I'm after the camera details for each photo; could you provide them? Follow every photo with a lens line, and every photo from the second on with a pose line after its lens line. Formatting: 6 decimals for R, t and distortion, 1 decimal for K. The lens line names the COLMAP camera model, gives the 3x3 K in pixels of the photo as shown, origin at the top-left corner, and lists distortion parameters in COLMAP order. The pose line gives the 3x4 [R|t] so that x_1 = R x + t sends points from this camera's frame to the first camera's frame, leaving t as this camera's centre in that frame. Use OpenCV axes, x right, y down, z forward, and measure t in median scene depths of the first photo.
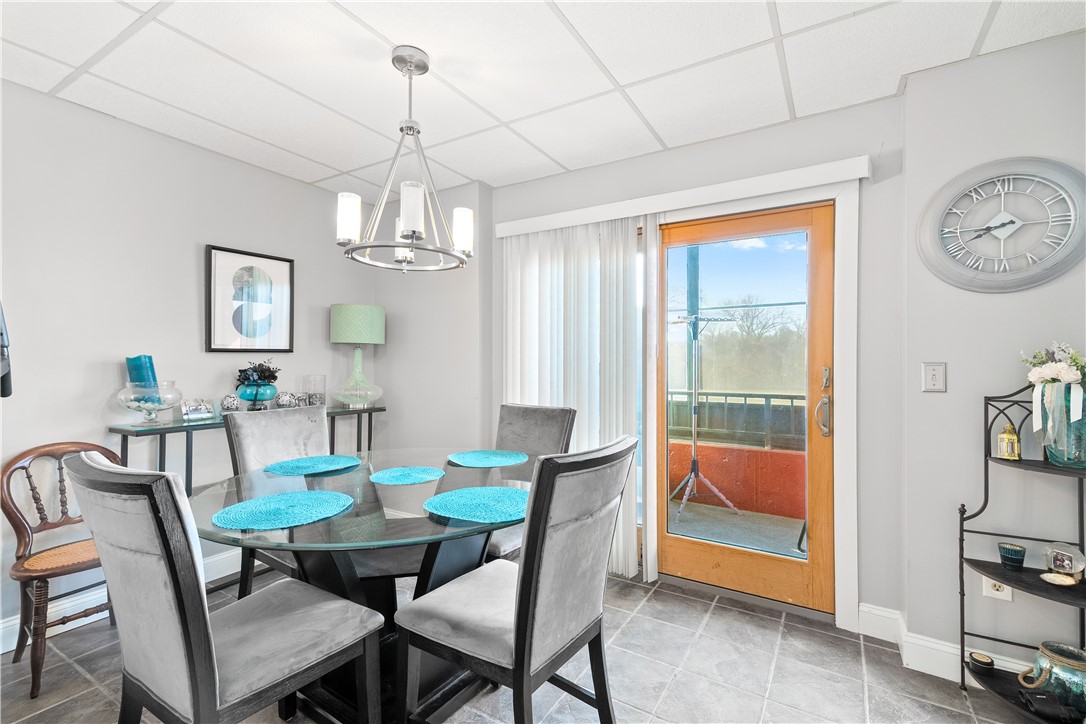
lens RADIAL K [[482.3, 0, 540.4], [0, 482.3, 358.3], [0, 0, 1]] dist [0.022771, 0.000583]
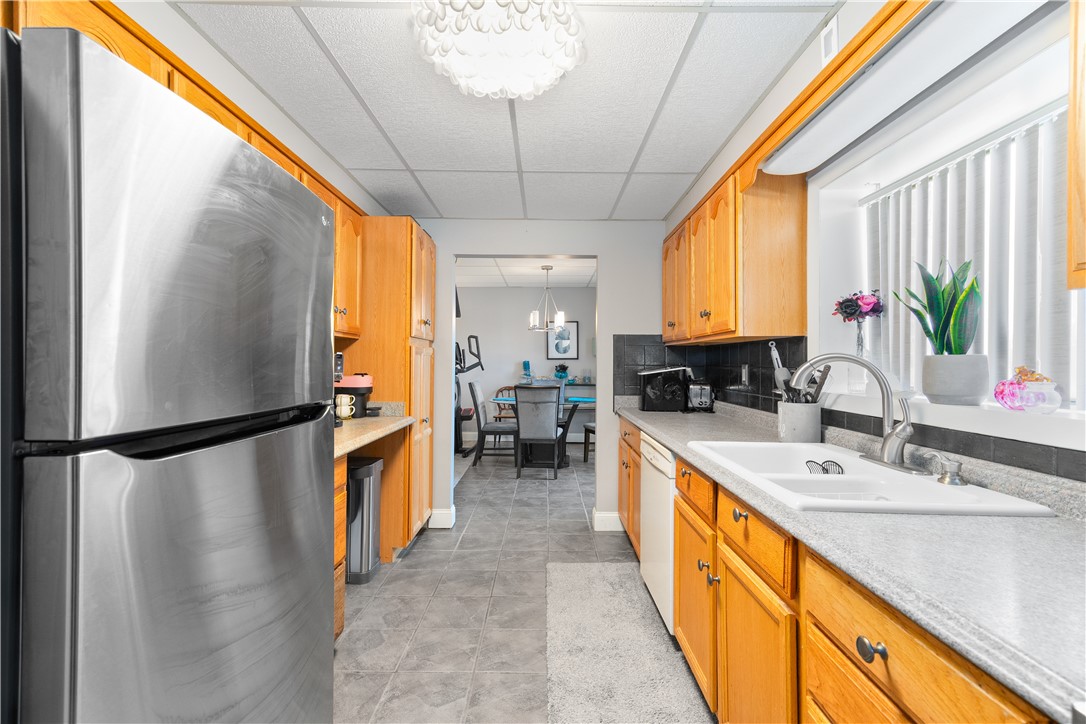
lens RADIAL K [[482.3, 0, 540.4], [0, 482.3, 358.3], [0, 0, 1]] dist [0.022771, 0.000583]
pose [[0.512208, -0.007863, -0.858825, 1.590857], [-0.002886, 0.999937, -0.010876, 0.009973], [0.858857, 0.008050, 0.512153, -0.420259]]
